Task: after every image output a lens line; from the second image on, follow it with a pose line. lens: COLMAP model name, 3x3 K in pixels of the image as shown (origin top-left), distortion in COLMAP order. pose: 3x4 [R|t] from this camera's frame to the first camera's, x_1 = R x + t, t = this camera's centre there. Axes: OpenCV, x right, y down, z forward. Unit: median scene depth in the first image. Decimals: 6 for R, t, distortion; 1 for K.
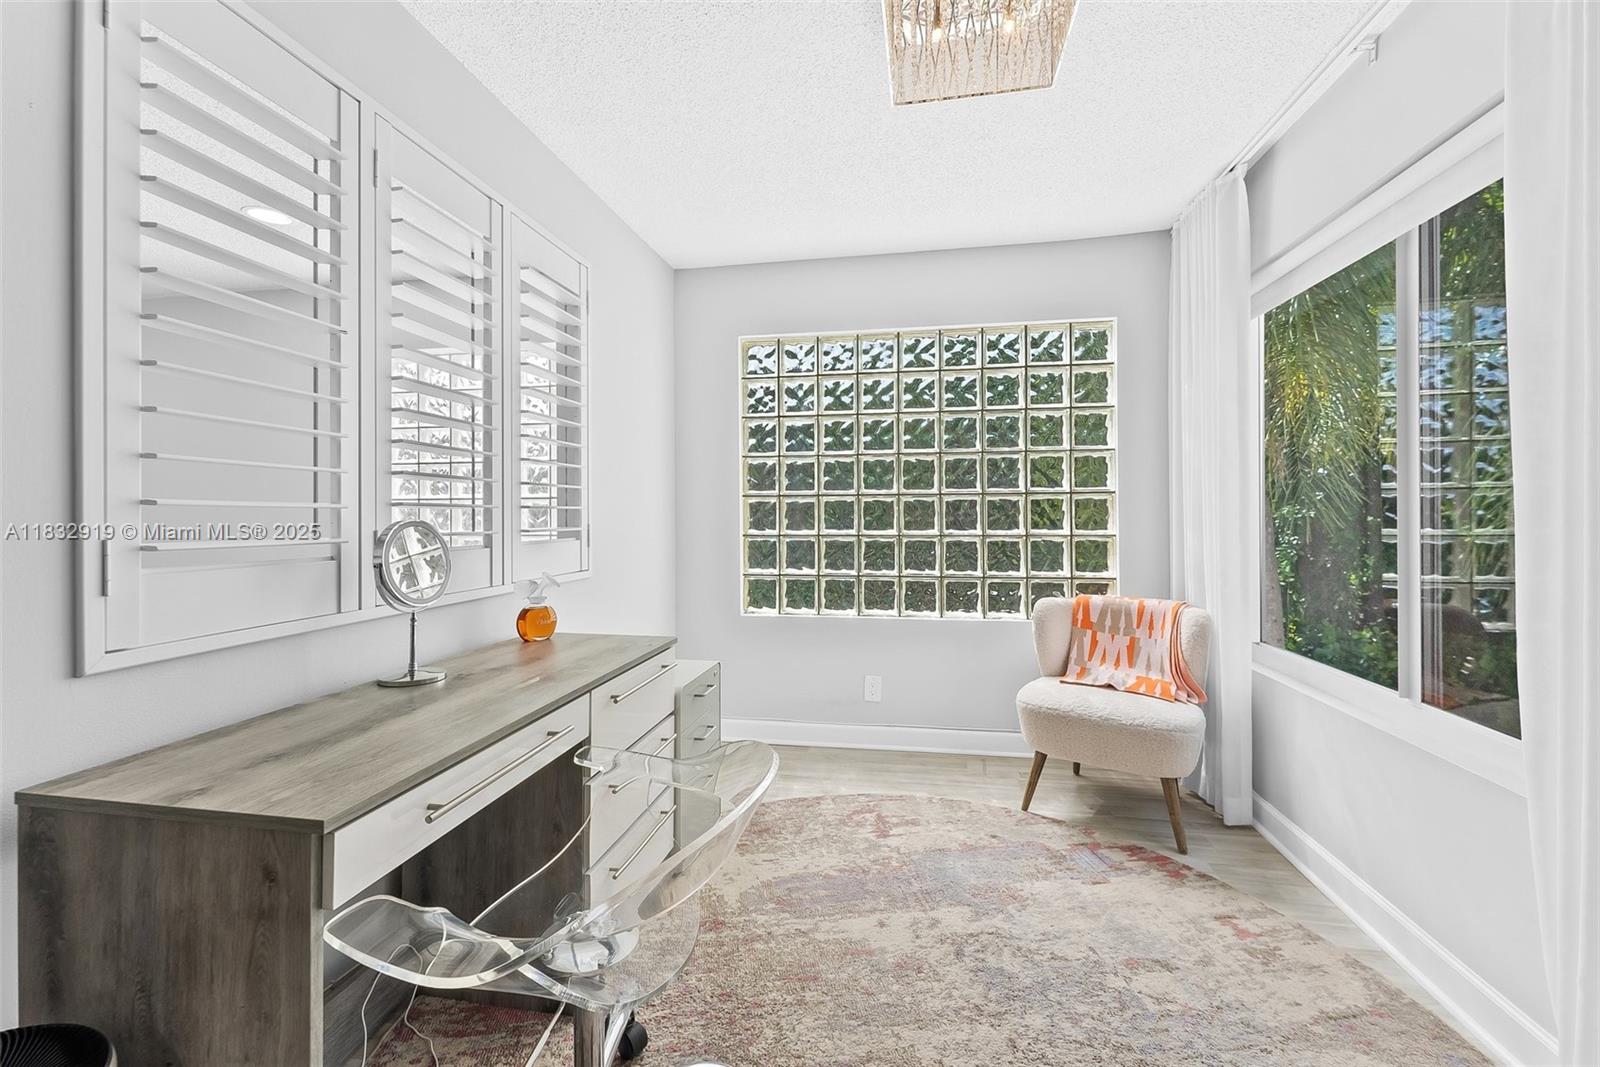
lens RADIAL K [[529.6, 0, 802.2], [0, 529.6, 511.6], [0, 0, 1]] dist [0.000021, -0.000002]
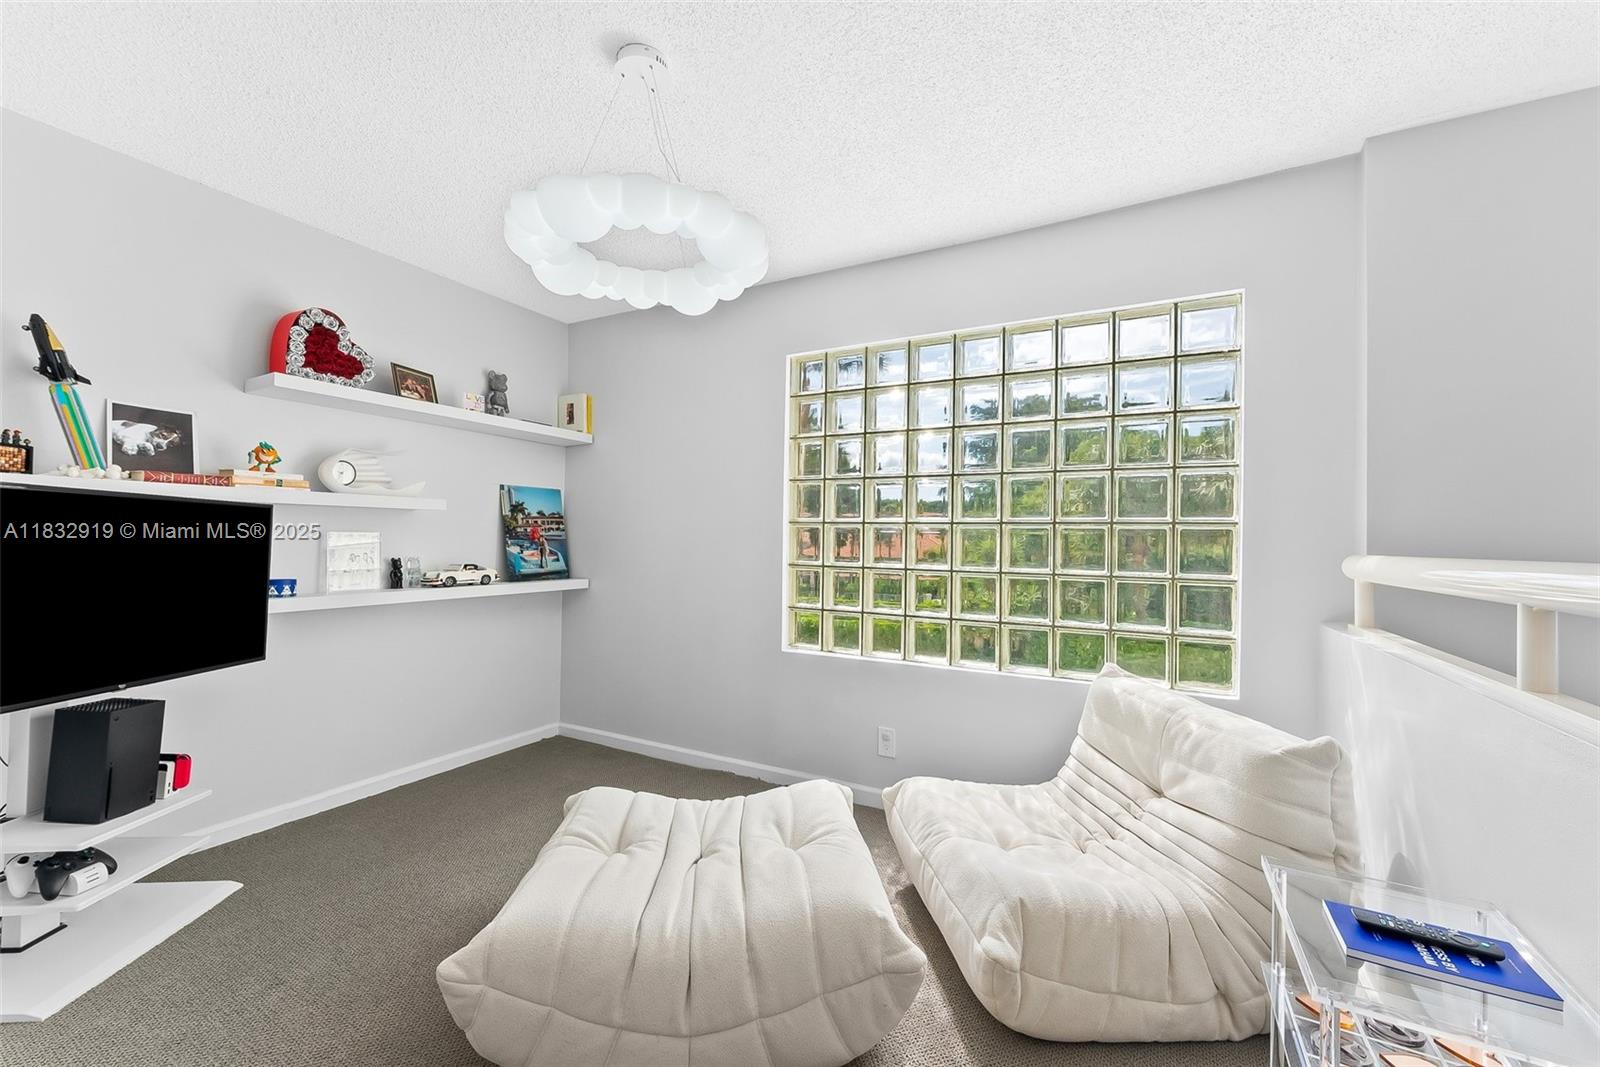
lens RADIAL K [[635.0, 0, 800.0], [0, 635.0, 533.5], [0, 0, 1]] dist [-0.000067, -0.000029]
pose [[0.933271, 0.018082, -0.358718, 0.315155], [-0.022240, 0.999725, -0.007467, -0.001938], [0.358484, 0.014947, 0.933416, -0.048203]]
